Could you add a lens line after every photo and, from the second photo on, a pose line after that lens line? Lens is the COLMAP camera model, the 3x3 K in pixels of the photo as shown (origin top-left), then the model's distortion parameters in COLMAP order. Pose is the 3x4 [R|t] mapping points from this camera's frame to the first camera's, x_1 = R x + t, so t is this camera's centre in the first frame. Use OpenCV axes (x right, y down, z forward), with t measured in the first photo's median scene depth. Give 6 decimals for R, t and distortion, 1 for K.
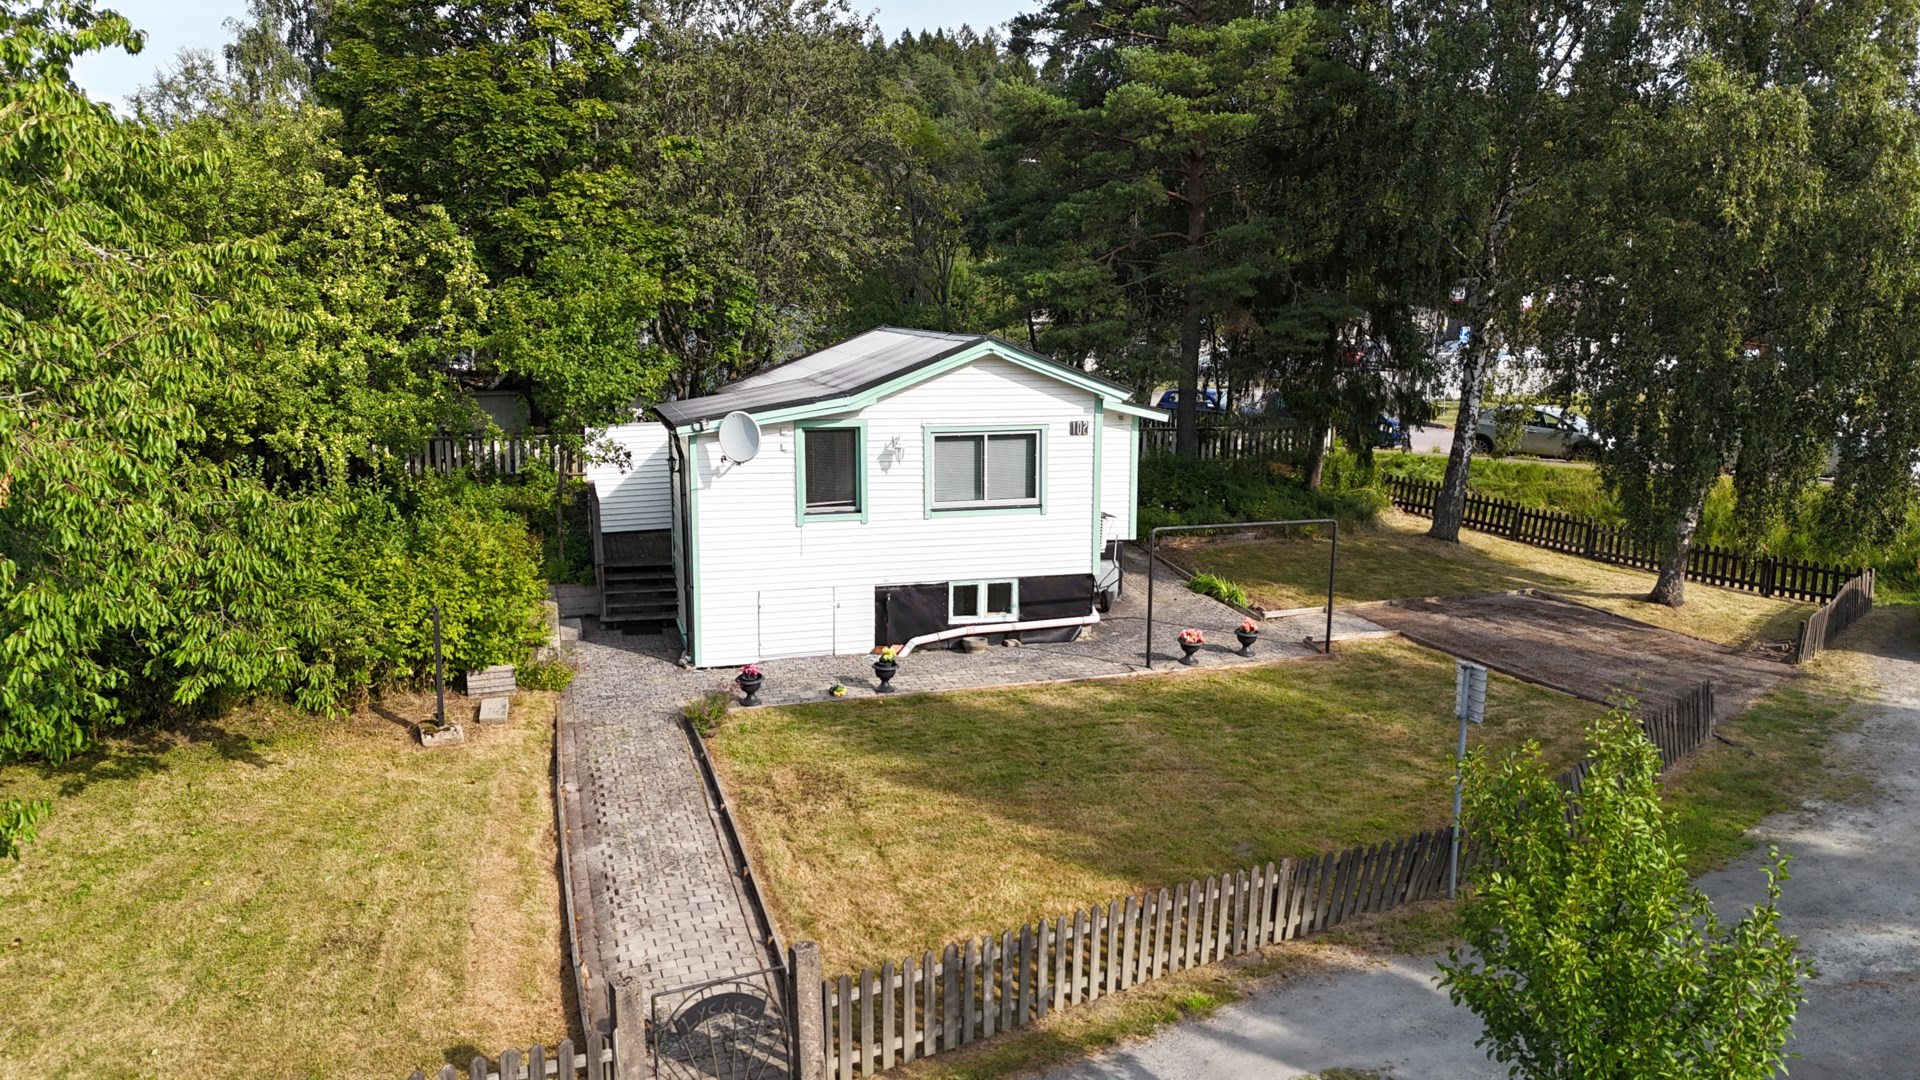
lens RADIAL K [[1408.1, 0, 969.6], [0, 1408.1, 514.9], [0, 0, 1]] dist [0.071774, -0.068783]
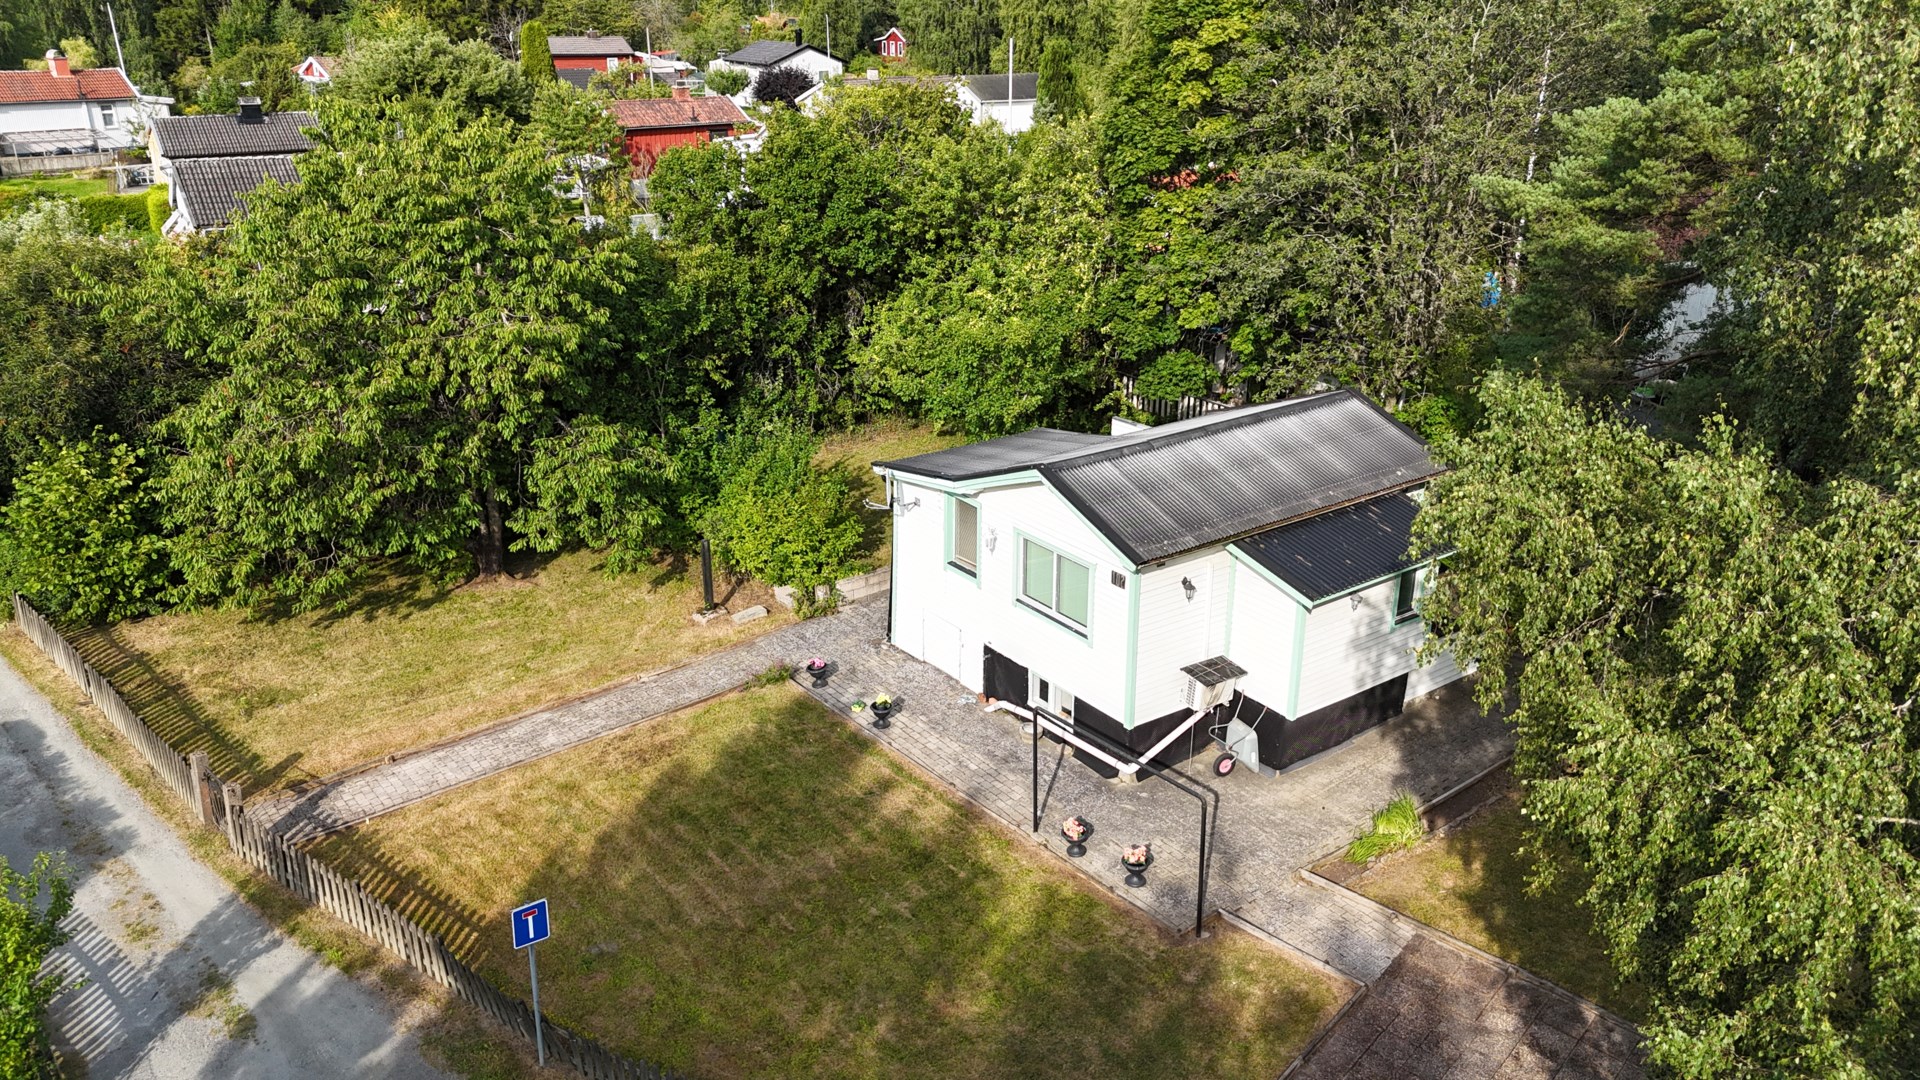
lens RADIAL K [[1408.1, 0, 969.6], [0, 1408.1, 514.9], [0, 0, 1]] dist [0.071774, -0.068783]
pose [[0.343485, 0.330680, -0.879016, 0.893771], [-0.144463, 0.943426, 0.298460, -0.385315], [0.927981, 0.024469, 0.371824, 0.562492]]
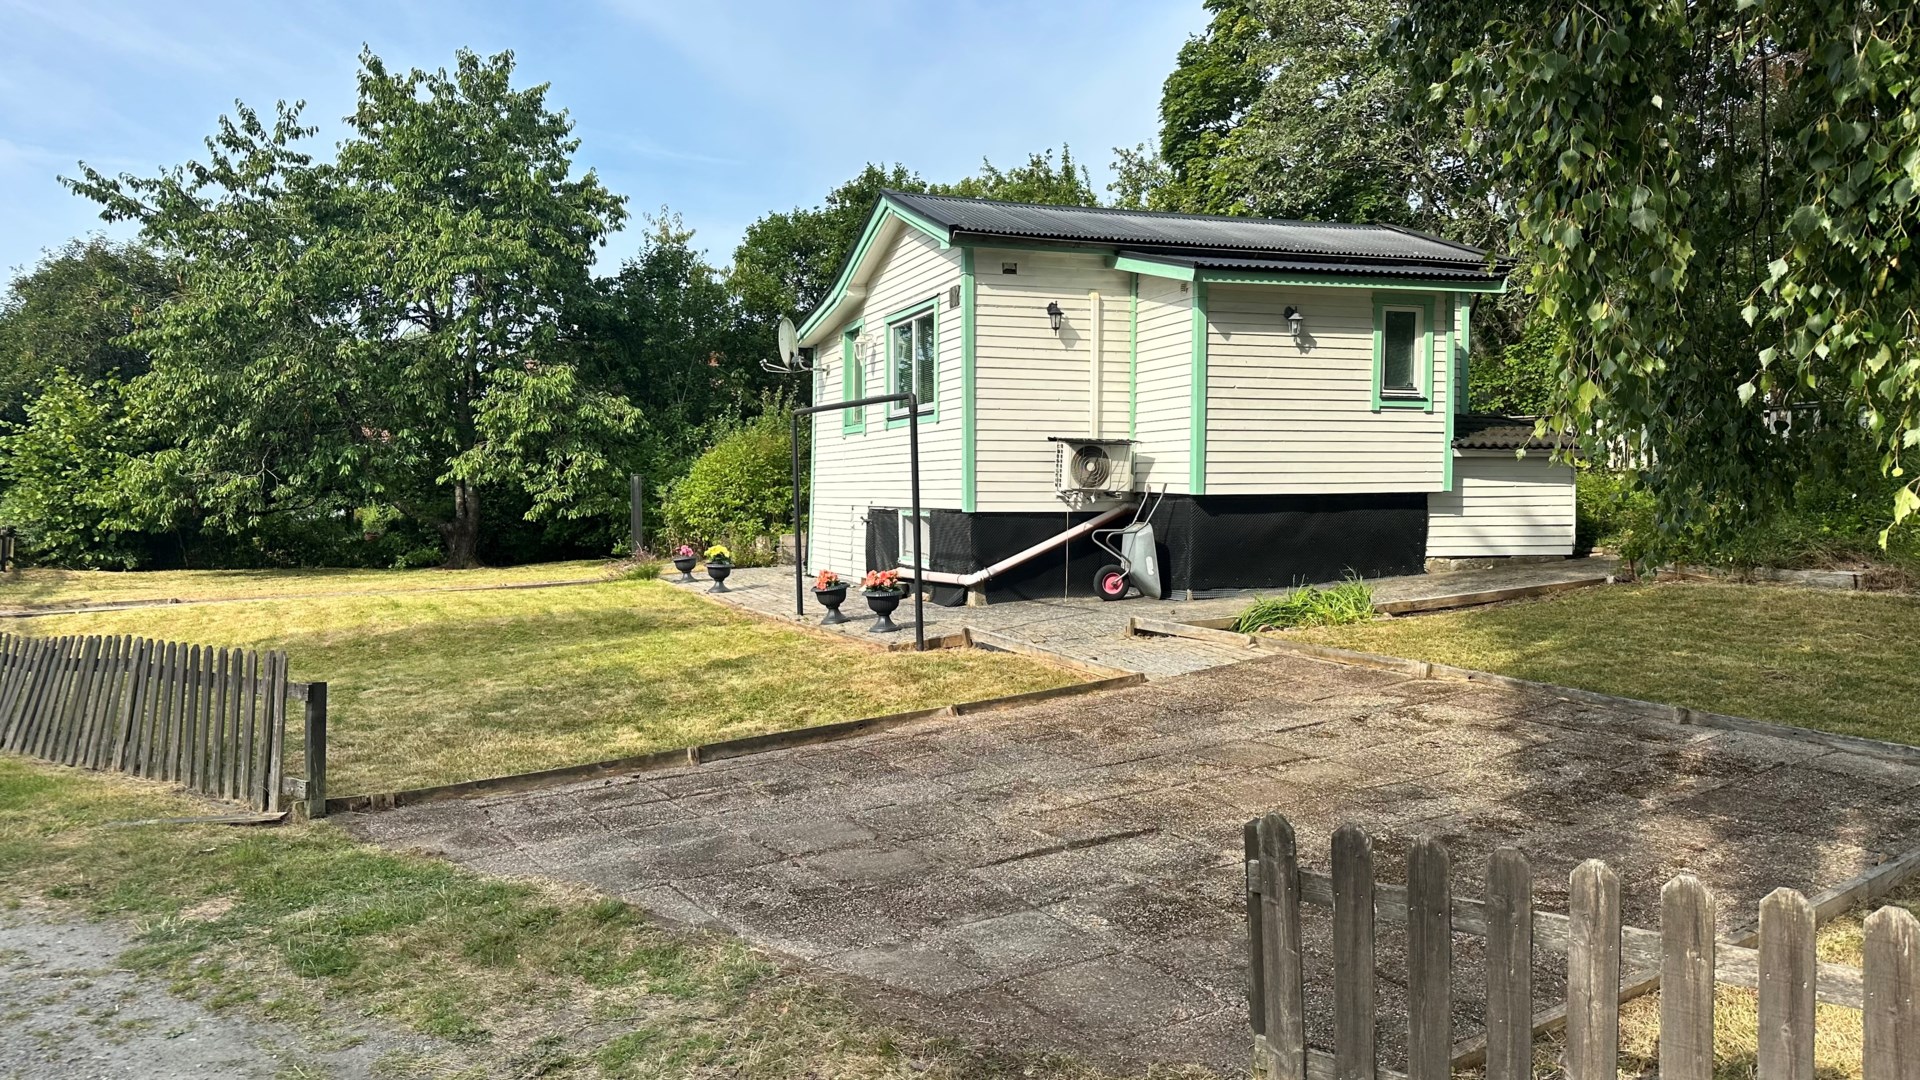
lens RADIAL K [[1335.4, 0, 960.0], [0, 1335.4, 540.0], [0, 0, 1]] dist [0.103638, -0.171834]
pose [[0.077271, 0.033872, -0.996435, 0.768720], [-0.149610, 0.988500, 0.022000, 0.044178], [0.985721, 0.147377, 0.081450, 0.991206]]
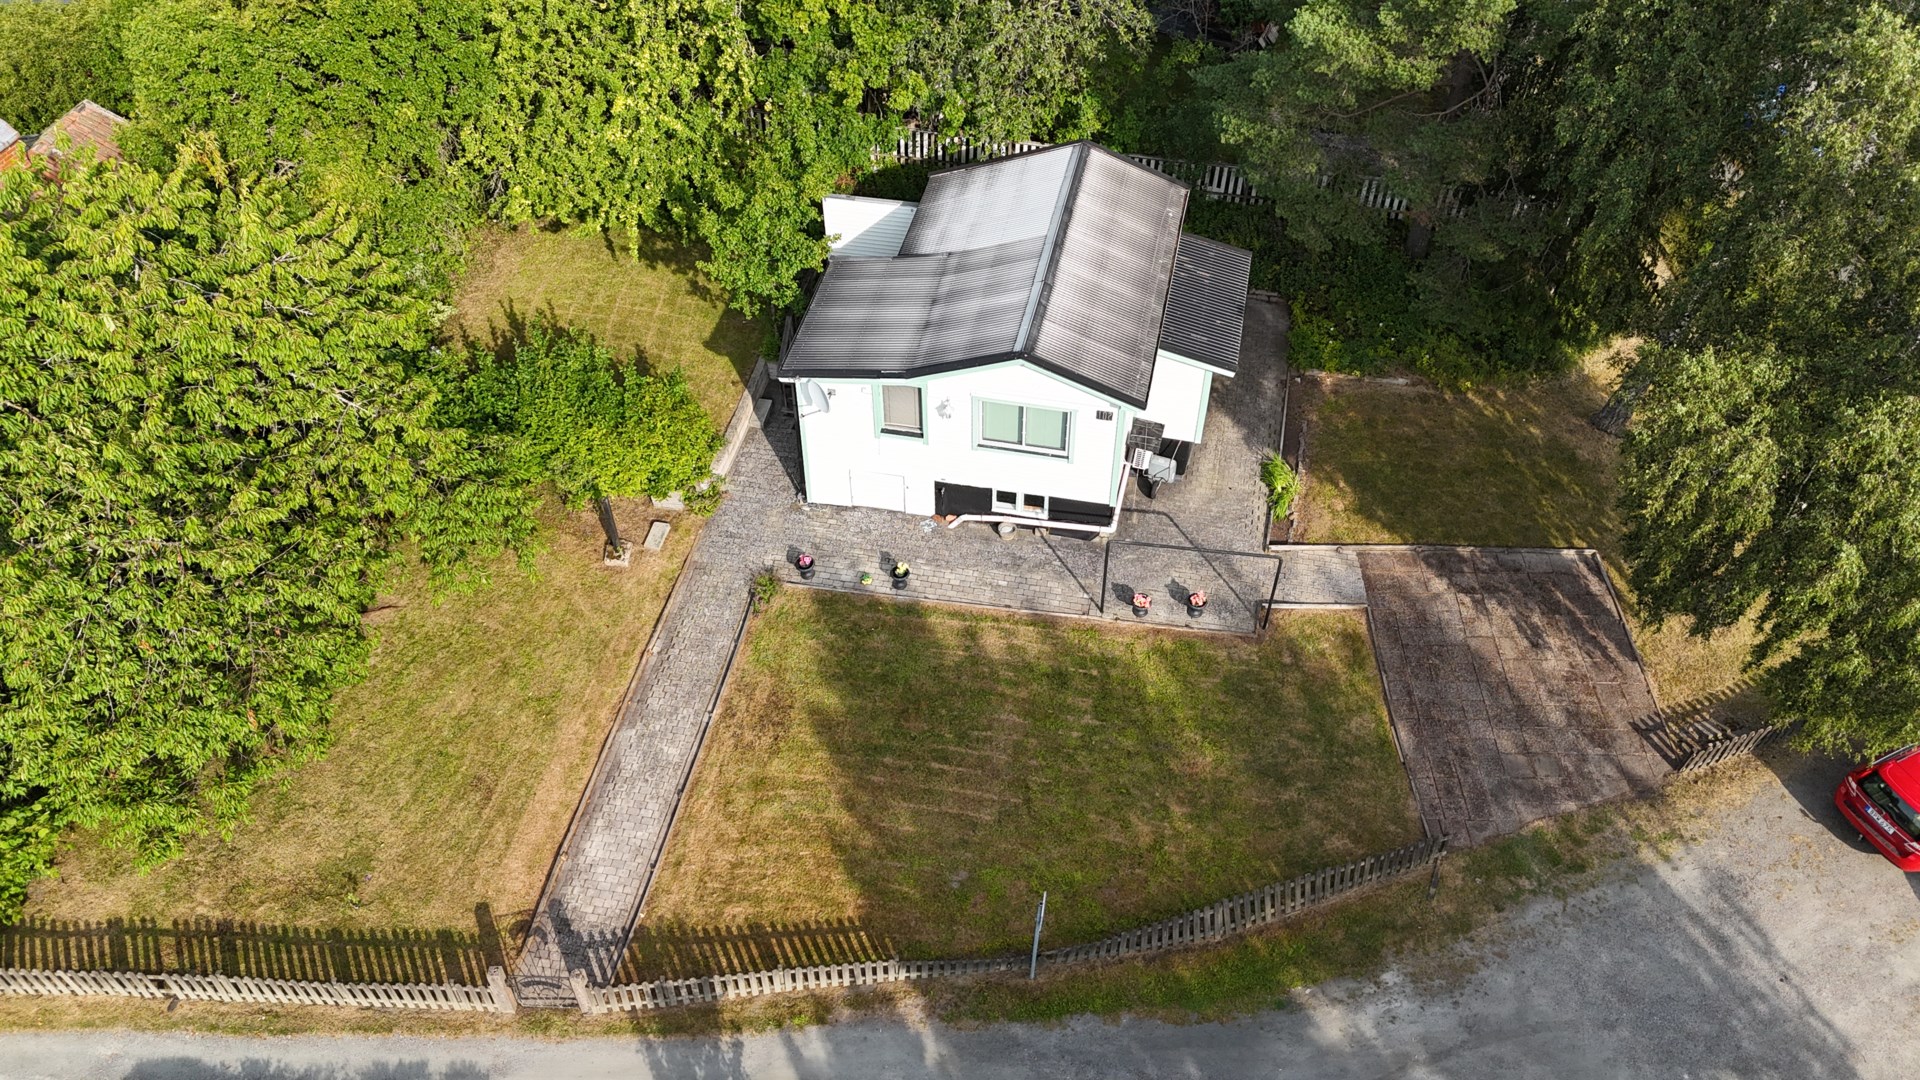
lens RADIAL K [[1408.1, 0, 969.6], [0, 1408.1, 514.9], [0, 0, 1]] dist [0.071774, -0.068783]
pose [[0.883223, 0.334659, -0.328513, 0.408825], [-0.068059, 0.784580, 0.616281, -0.744633], [0.463989, -0.521955, 0.715735, 0.046491]]
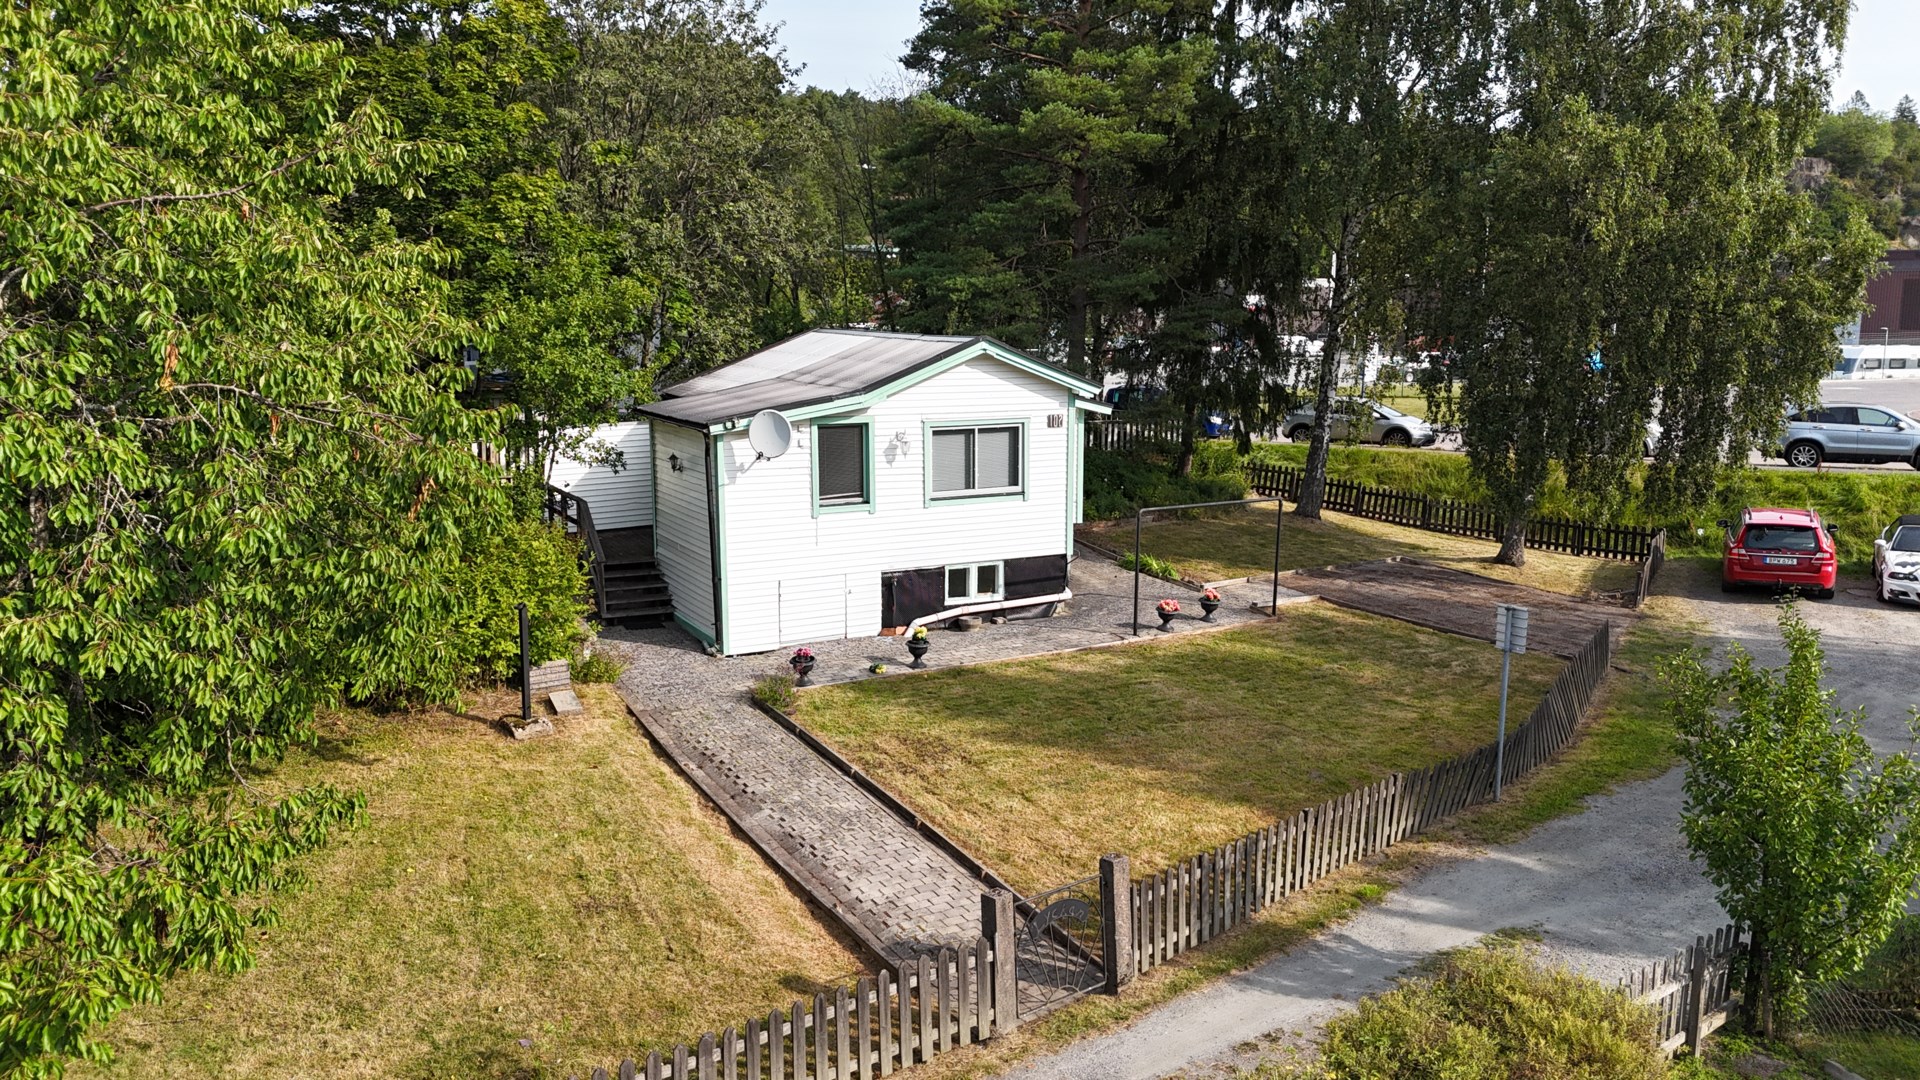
lens RADIAL K [[1408.1, 0, 969.6], [0, 1408.1, 514.9], [0, 0, 1]] dist [0.071774, -0.068783]
pose [[0.979303, -0.030757, 0.200048, -0.213337], [0.030889, 0.999520, 0.002465, 0.006745], [-0.200028, 0.003765, 0.979783, -0.057615]]
